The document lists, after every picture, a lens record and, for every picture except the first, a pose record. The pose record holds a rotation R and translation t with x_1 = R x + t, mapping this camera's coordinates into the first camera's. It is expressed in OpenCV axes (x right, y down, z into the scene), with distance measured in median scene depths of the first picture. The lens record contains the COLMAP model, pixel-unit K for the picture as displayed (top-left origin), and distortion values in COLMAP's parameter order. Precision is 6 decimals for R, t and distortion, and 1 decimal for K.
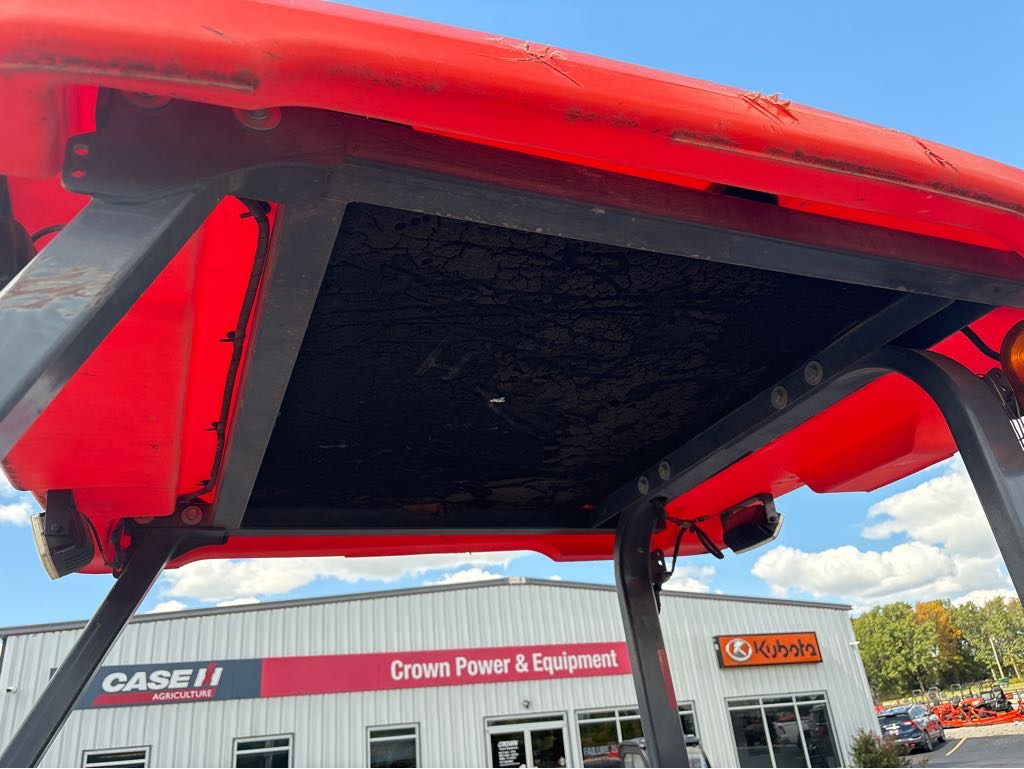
lens RADIAL K [[779.9, 0, 519.0], [0, 779.9, 397.6], [0, 0, 1]] dist [0.030744, -0.035370]
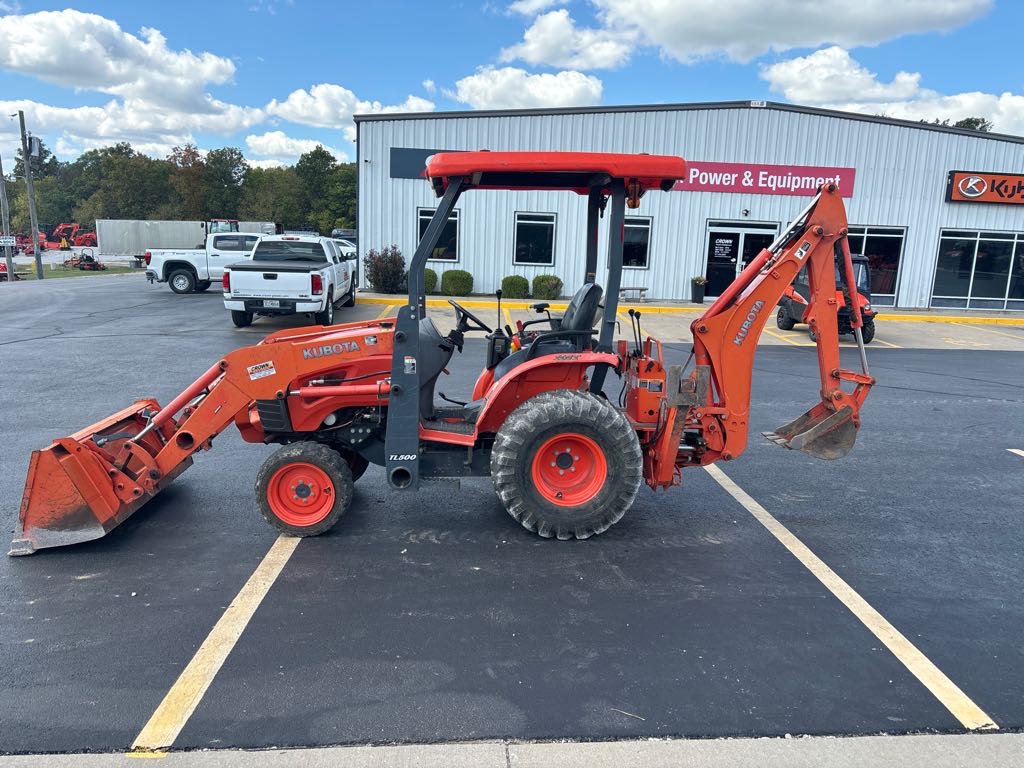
lens RADIAL K [[779.9, 0, 505.8], [0, 779.9, 389.0], [0, 0, 1]] dist [0.030744, -0.035370]
pose [[0.933566, 0.189206, -0.304394, 0.081204], [0.025124, 0.812664, 0.582191, -0.091216], [0.357524, -0.551161, 0.753922, -0.172761]]
